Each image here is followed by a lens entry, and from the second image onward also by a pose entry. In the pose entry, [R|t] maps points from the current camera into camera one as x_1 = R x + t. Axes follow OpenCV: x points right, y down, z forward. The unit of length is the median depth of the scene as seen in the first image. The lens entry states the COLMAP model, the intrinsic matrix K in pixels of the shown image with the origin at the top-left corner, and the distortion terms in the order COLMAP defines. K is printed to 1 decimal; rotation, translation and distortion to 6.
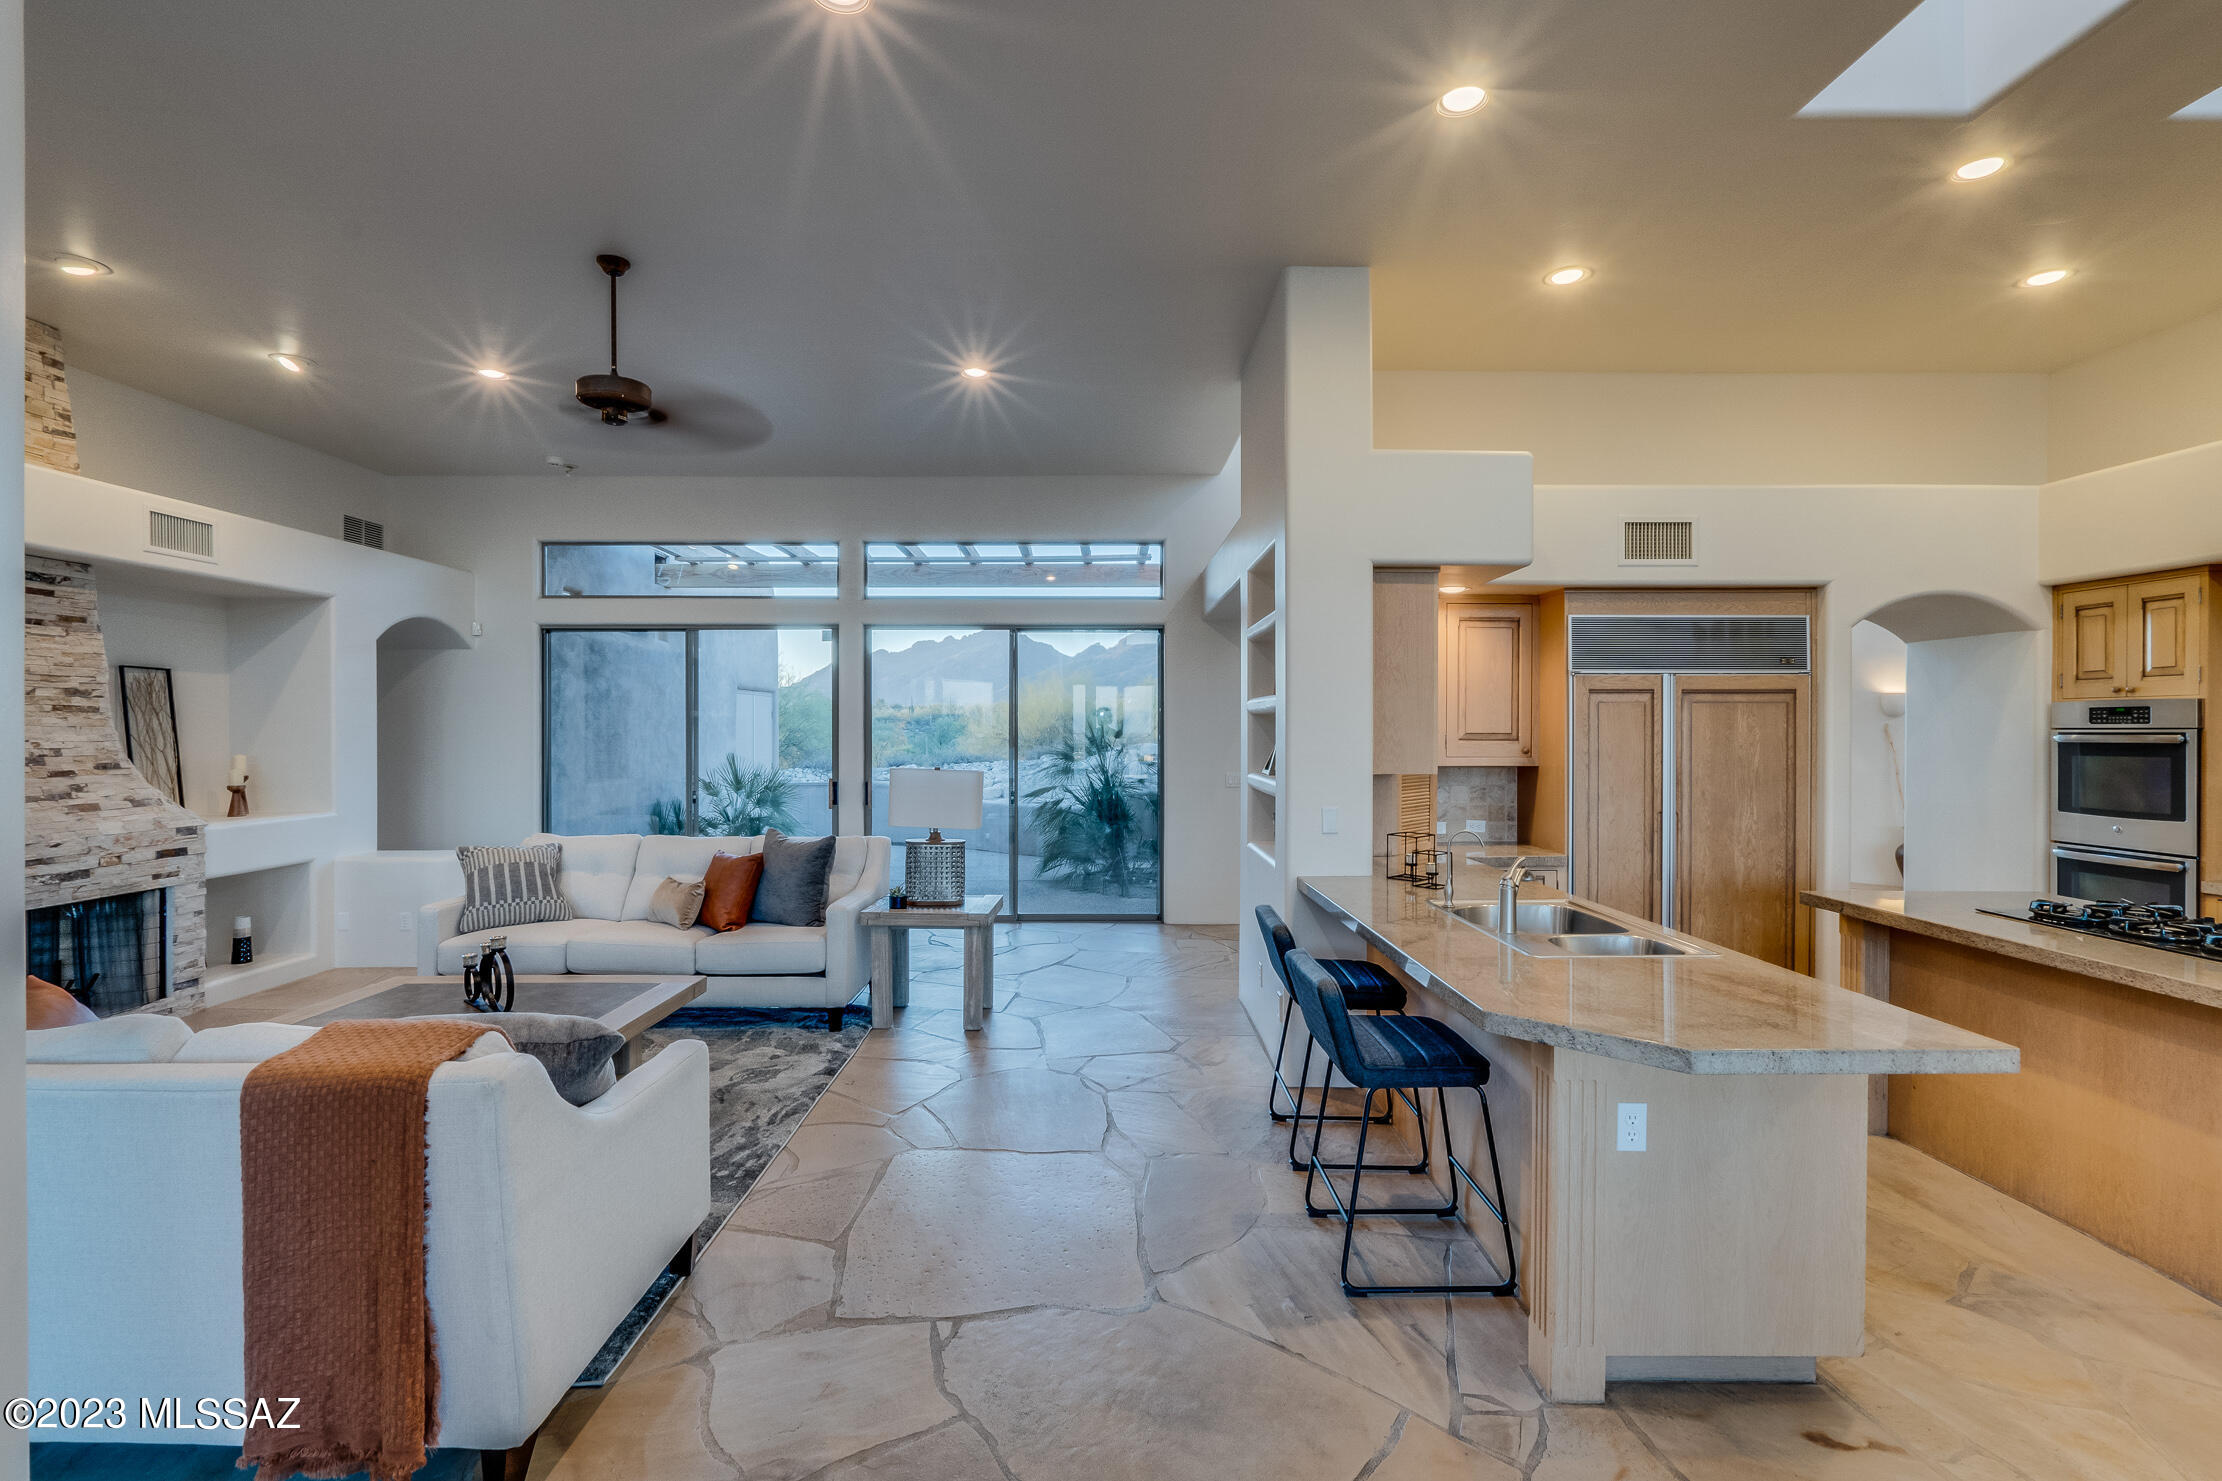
lens RADIAL K [[1029.2, 0, 1098.4], [0, 1029.2, 749.0], [0, 0, 1]] dist [-0.002712, -0.000635]
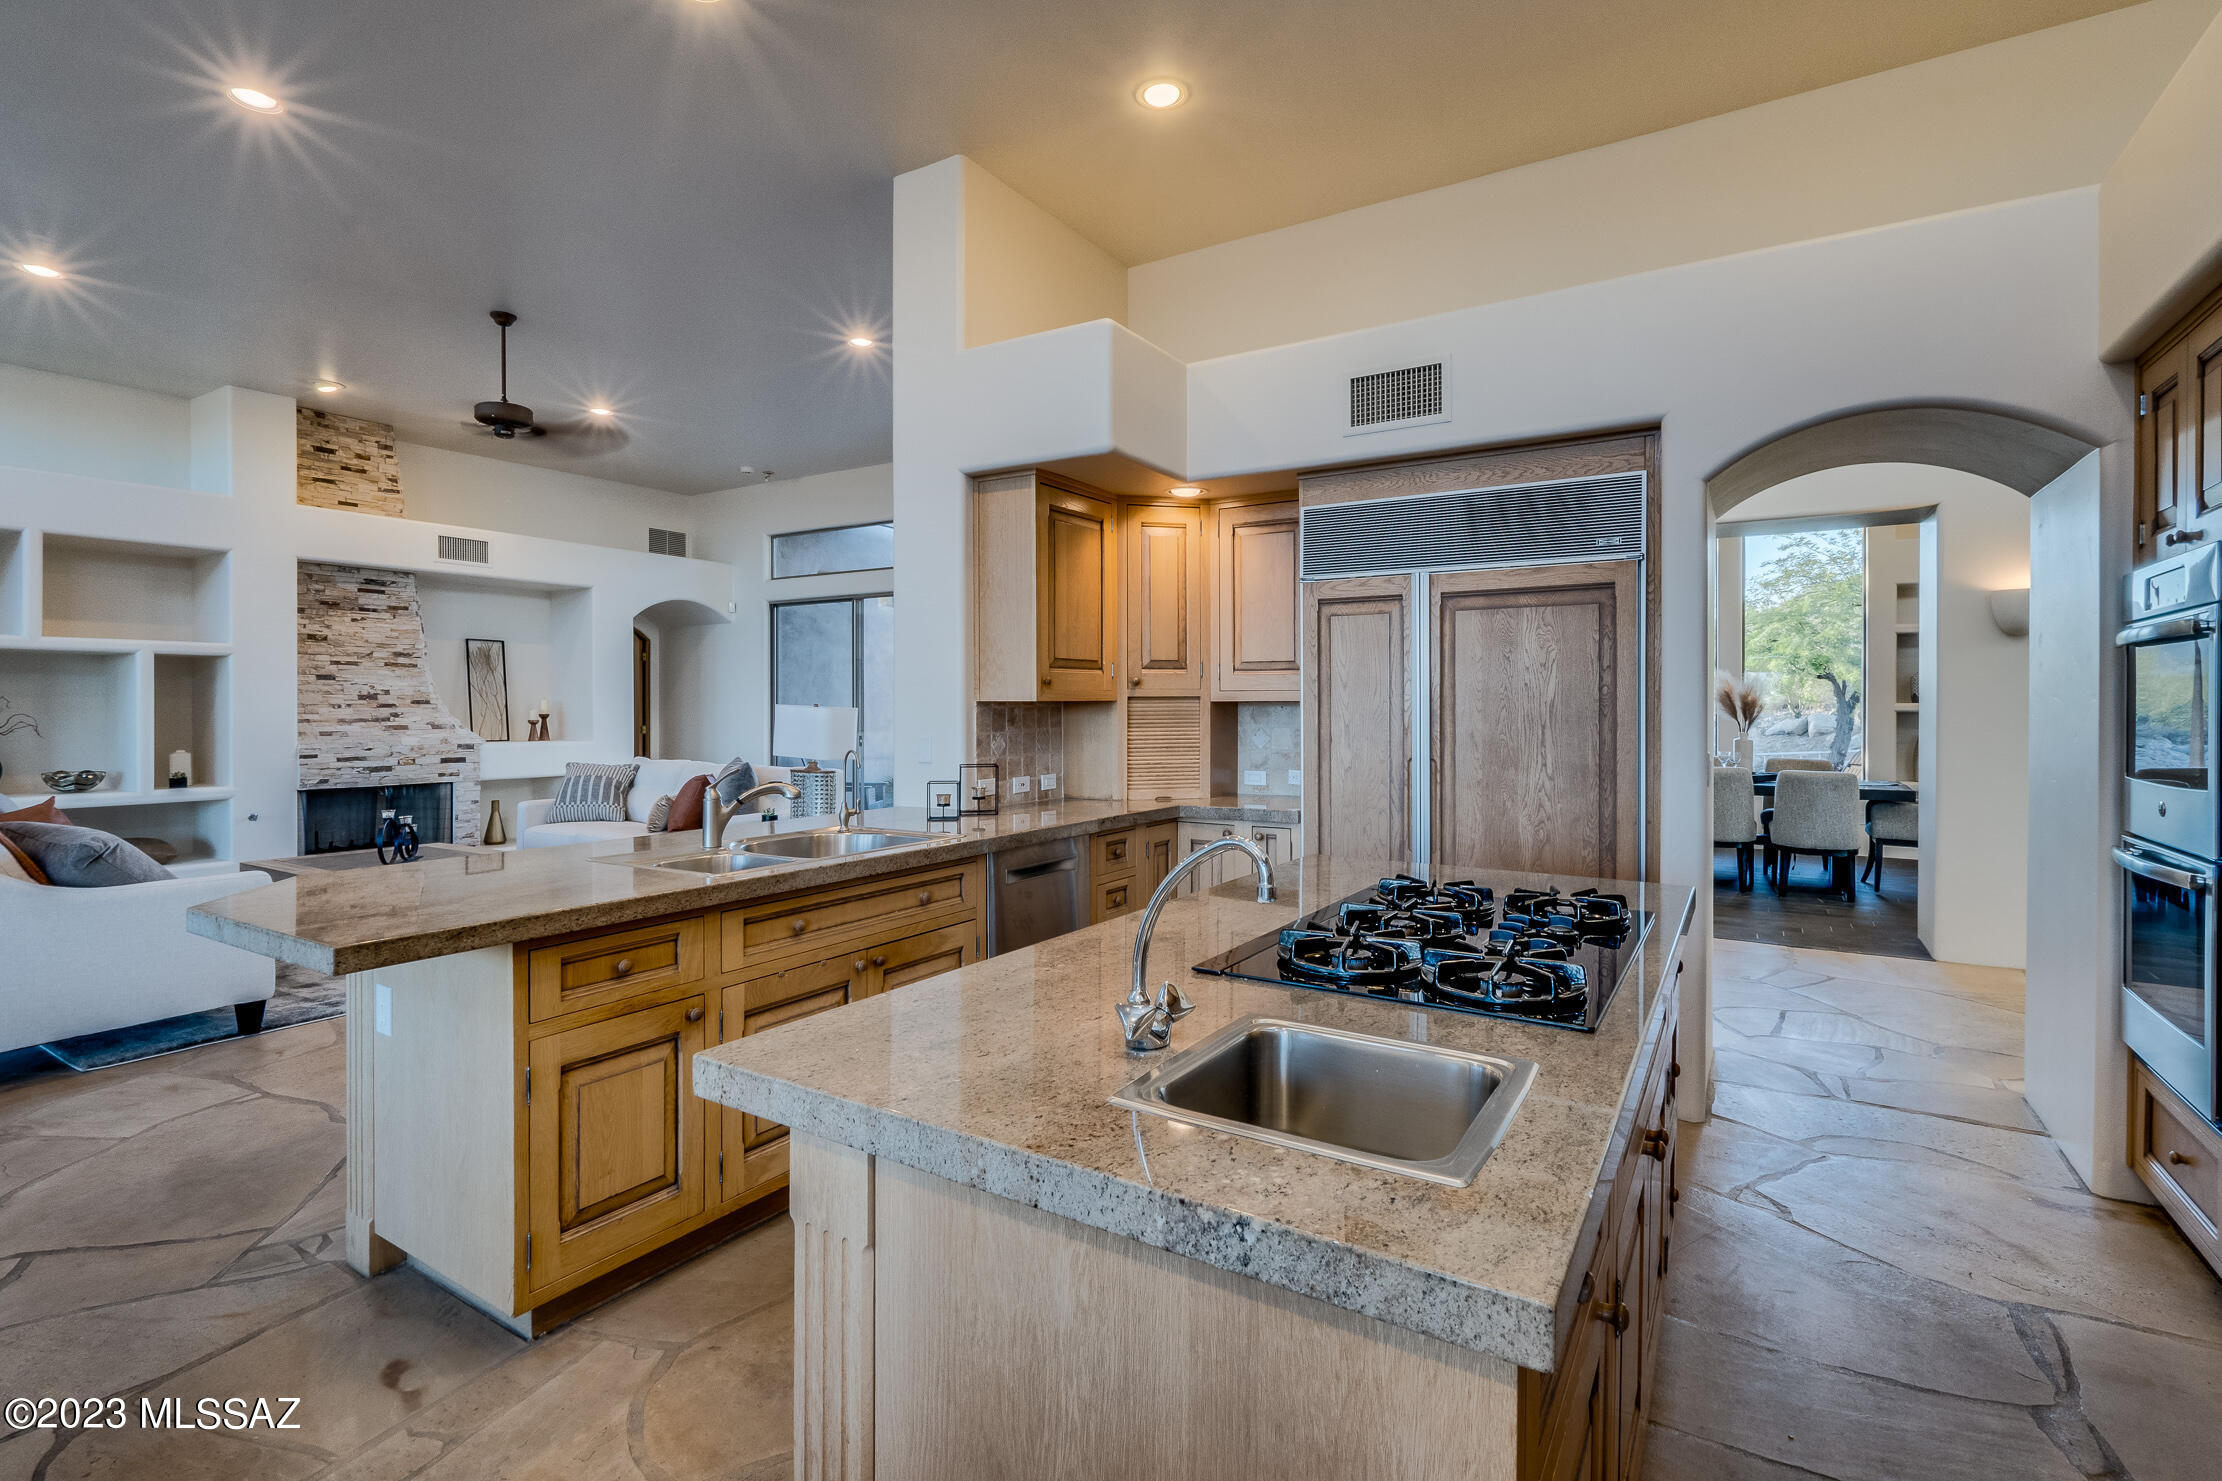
lens RADIAL K [[1029.2, 0, 1091.6], [0, 1029.2, 723.5], [0, 0, 1]] dist [-0.002712, -0.000635]
pose [[0.841642, 0.009802, -0.539946, 0.754401], [-0.011285, 0.999936, 0.000561, 0.037977], [0.539917, 0.005621, 0.841699, 0.244962]]
